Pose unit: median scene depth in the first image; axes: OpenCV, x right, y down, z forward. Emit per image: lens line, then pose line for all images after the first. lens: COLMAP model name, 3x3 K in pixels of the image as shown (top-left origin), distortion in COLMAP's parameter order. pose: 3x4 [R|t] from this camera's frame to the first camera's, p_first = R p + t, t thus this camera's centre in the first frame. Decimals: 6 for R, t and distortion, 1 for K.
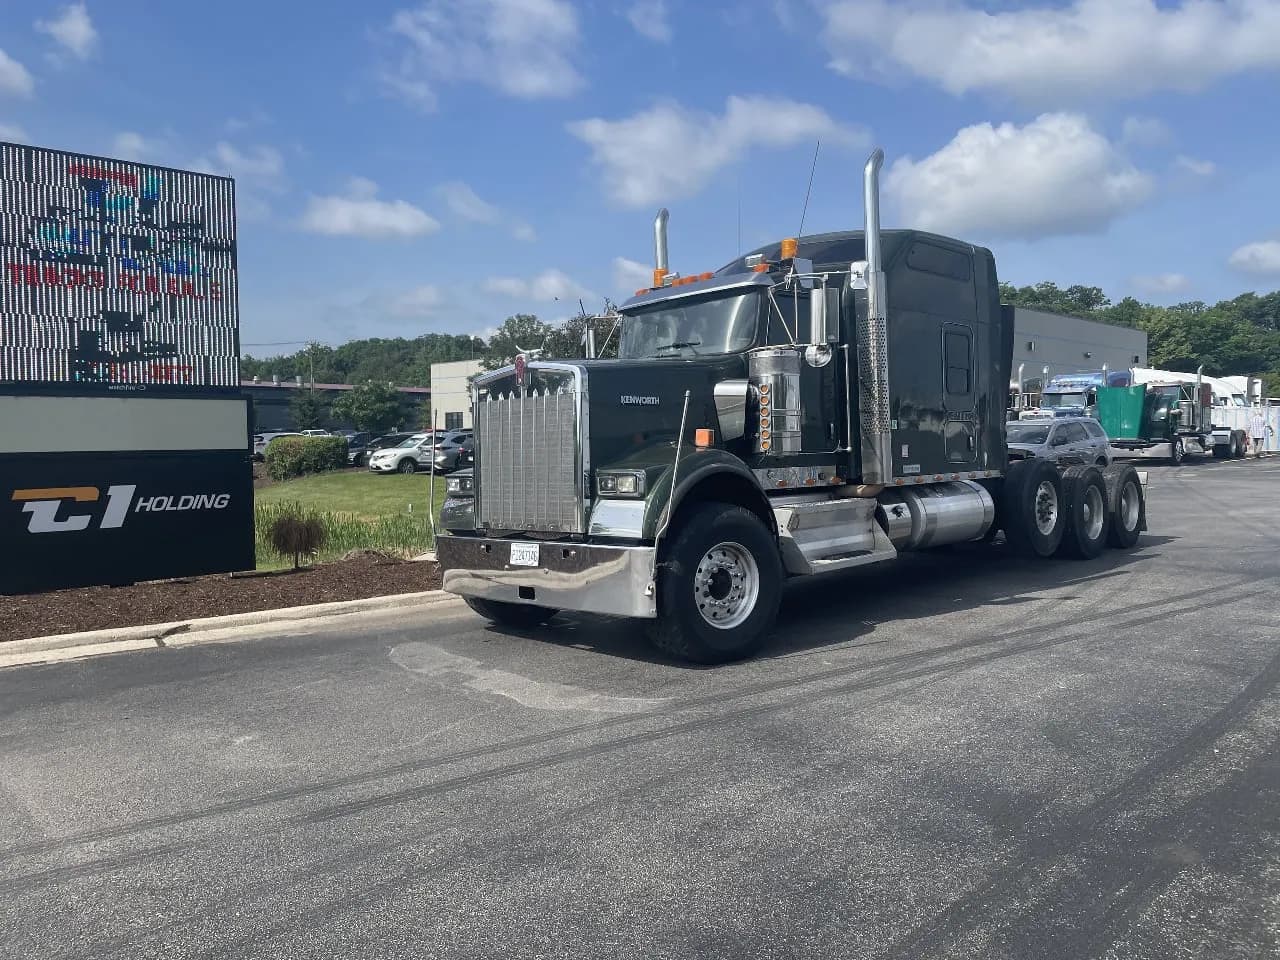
lens RADIAL K [[984.7, 0, 640.0], [0, 984.7, 480.0], [0, 0, 1]] dist [0.094679, -0.144148]
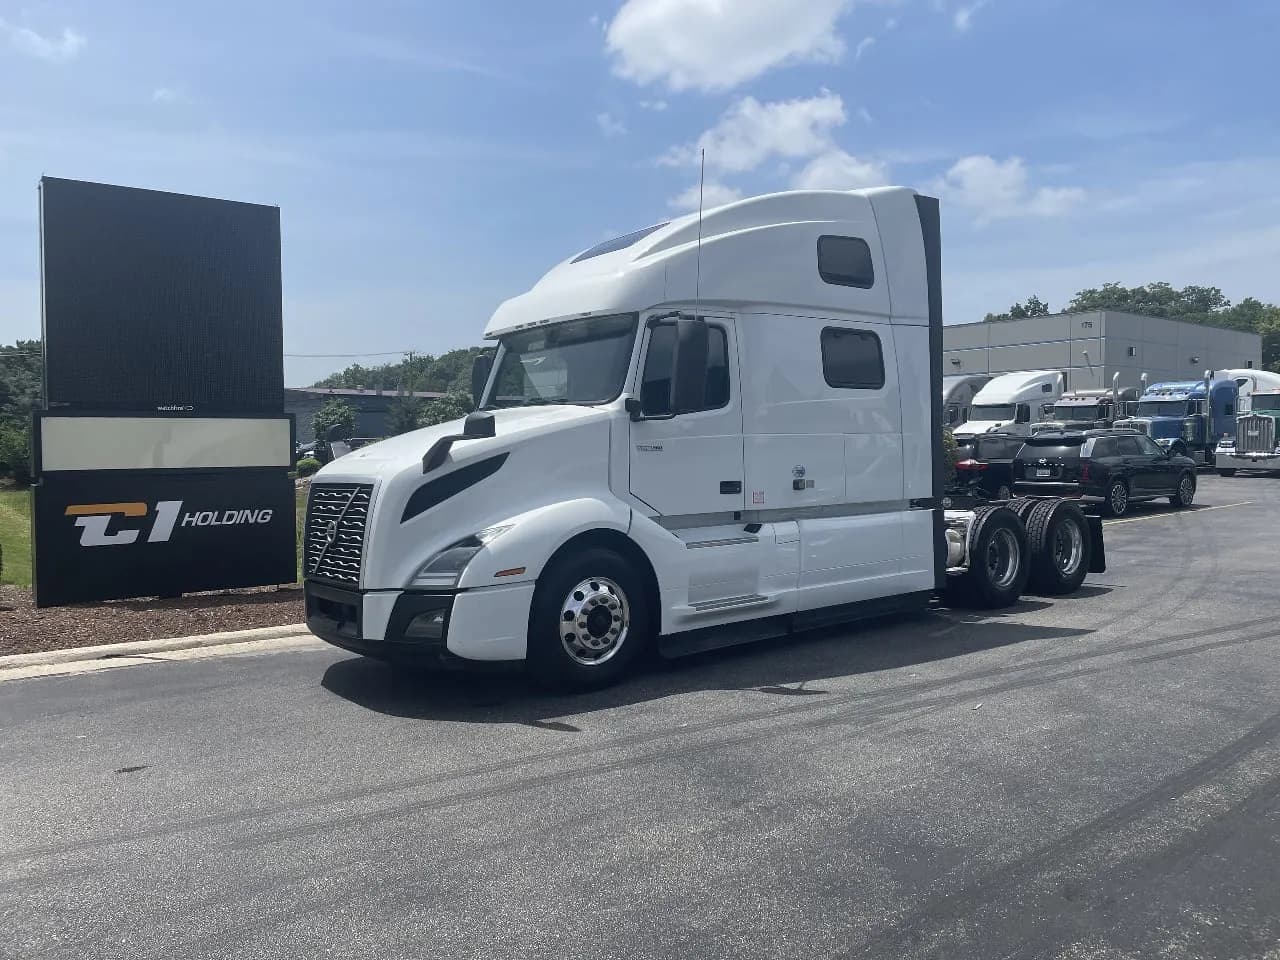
lens RADIAL K [[984.7, 0, 640.0], [0, 984.7, 480.0], [0, 0, 1]] dist [0.094679, -0.144148]
pose [[0.995639, 0.005013, -0.093158, 0.100094], [-0.005638, 0.999963, -0.006439, -0.018184], [0.093122, 0.006936, 0.995631, 0.006403]]
